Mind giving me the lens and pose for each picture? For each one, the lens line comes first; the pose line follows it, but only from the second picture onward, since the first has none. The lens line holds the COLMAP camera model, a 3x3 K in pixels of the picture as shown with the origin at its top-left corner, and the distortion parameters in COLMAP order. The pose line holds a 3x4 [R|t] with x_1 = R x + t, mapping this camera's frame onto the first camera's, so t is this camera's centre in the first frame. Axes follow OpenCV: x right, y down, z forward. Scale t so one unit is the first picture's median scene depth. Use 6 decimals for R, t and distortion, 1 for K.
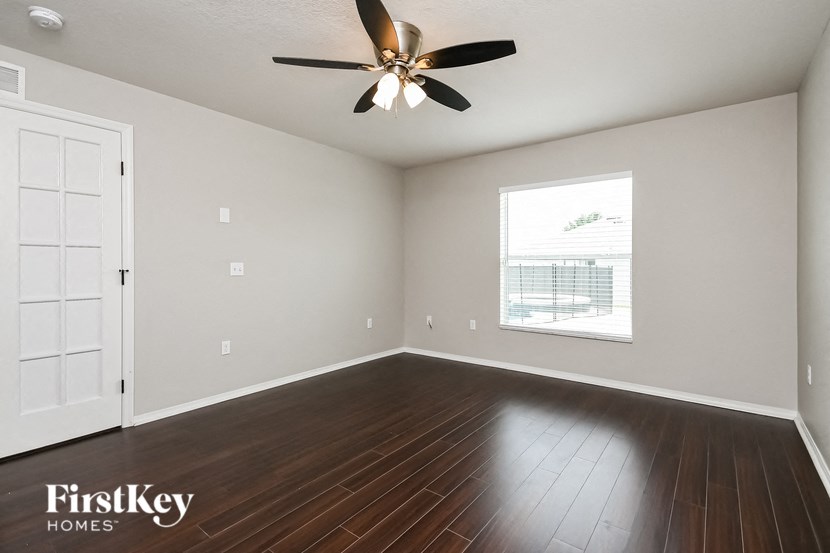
lens RADIAL K [[387.2, 0, 416.6], [0, 387.2, 269.2], [0, 0, 1]] dist [0.005912, 0.000046]
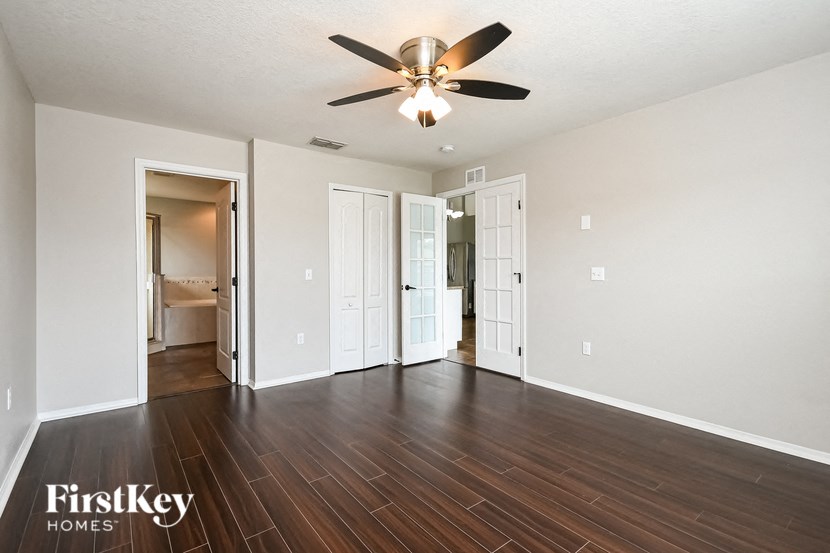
lens RADIAL K [[387.2, 0, 417.2], [0, 387.2, 274.2], [0, 0, 1]] dist [0.005912, 0.000046]
pose [[-0.251777, 0.012465, -0.967705, 0.775035], [-0.008187, 0.999854, 0.015009, -0.013403], [0.967751, 0.011702, -0.251638, 0.992819]]
